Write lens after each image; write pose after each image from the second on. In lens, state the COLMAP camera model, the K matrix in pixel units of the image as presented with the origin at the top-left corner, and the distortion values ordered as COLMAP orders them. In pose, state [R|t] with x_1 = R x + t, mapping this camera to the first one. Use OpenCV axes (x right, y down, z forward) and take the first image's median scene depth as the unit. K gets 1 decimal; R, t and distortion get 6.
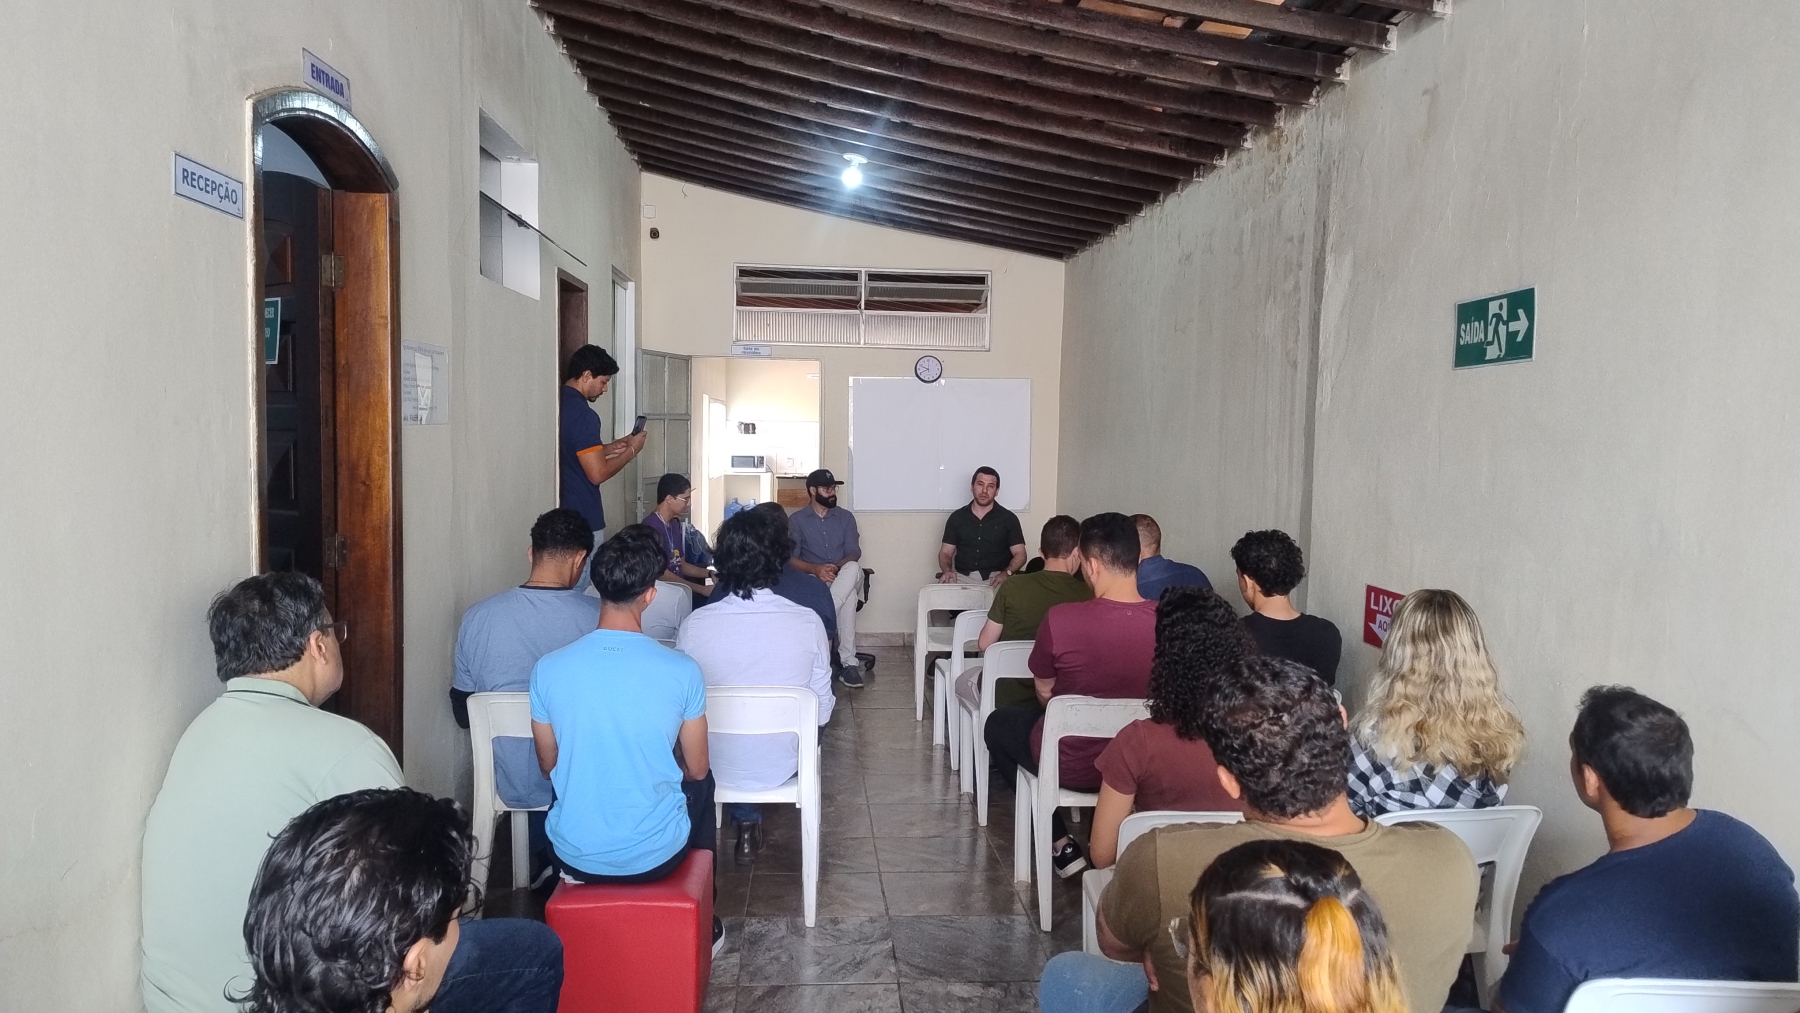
lens RADIAL K [[1247.3, 0, 891.5], [0, 1247.3, 495.1], [0, 0, 1]] dist [0.050259, -0.050369]
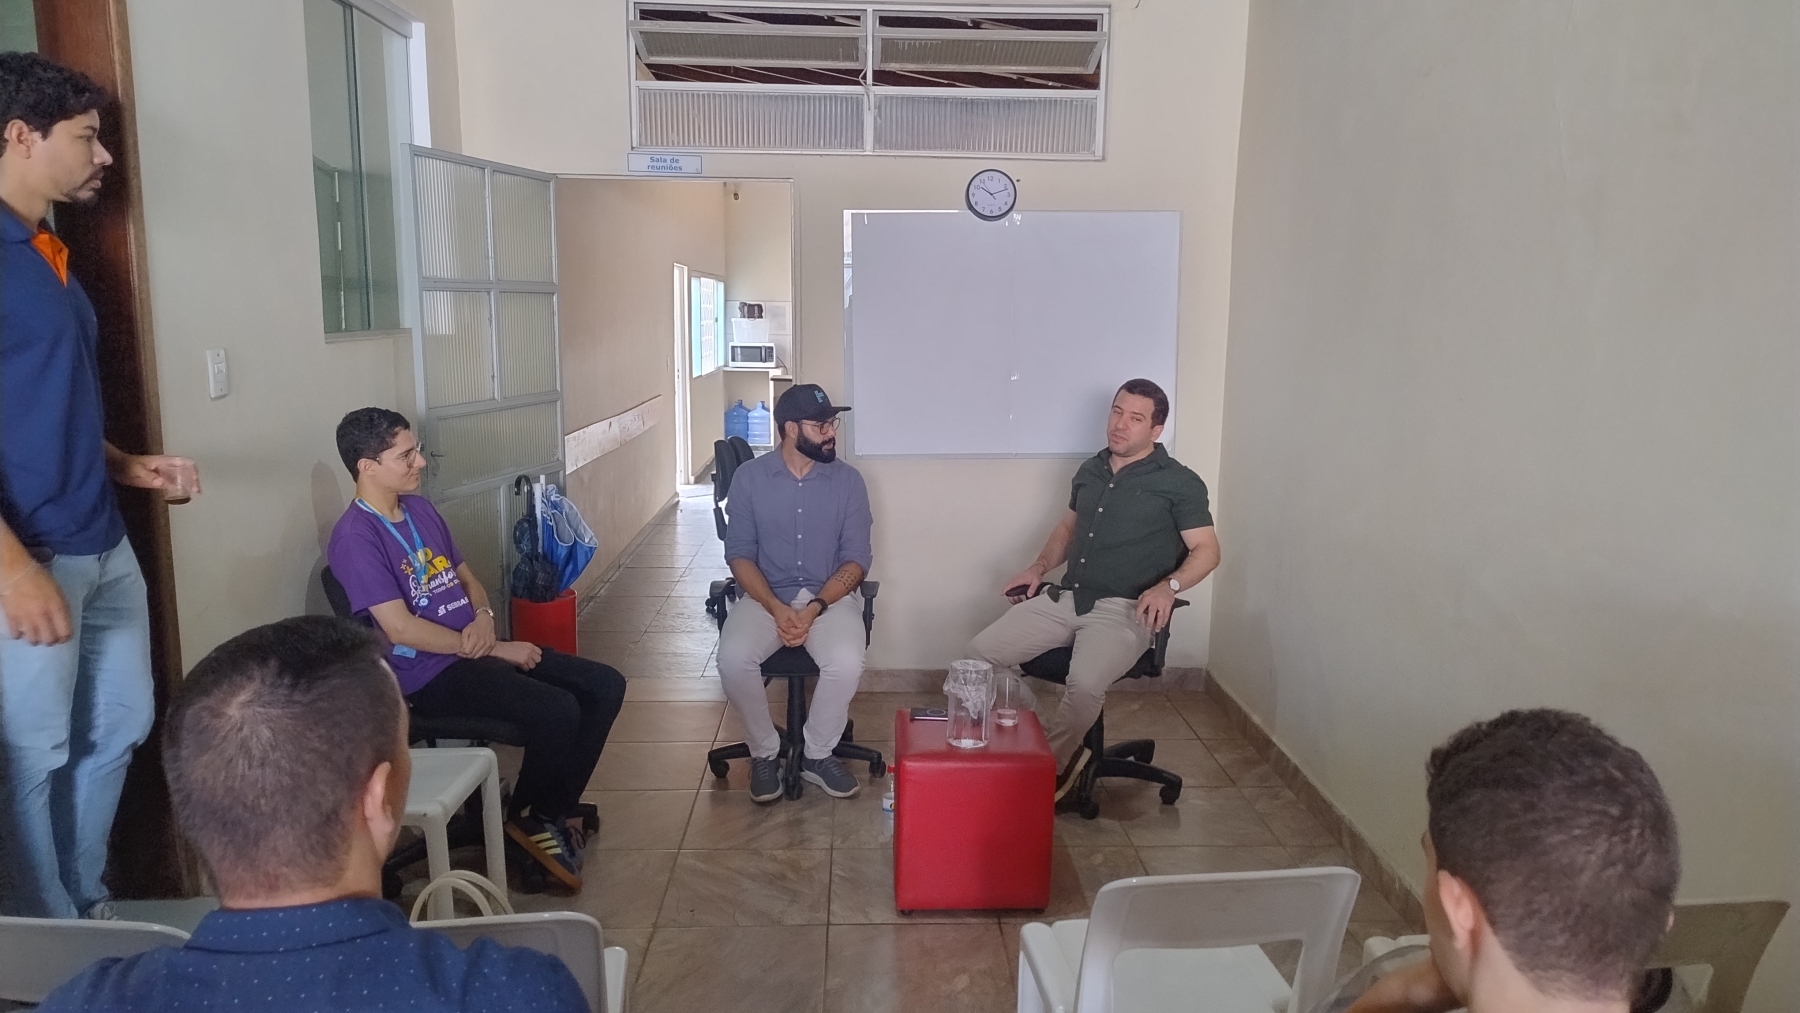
lens RADIAL K [[1247.3, 0, 891.5], [0, 1247.3, 495.1], [0, 0, 1]] dist [0.050259, -0.050369]
pose [[0.999163, -0.001613, -0.040867, 0.014360], [0.005380, 0.995723, 0.092237, -0.036382], [0.040543, -0.092379, 0.994898, 0.750474]]
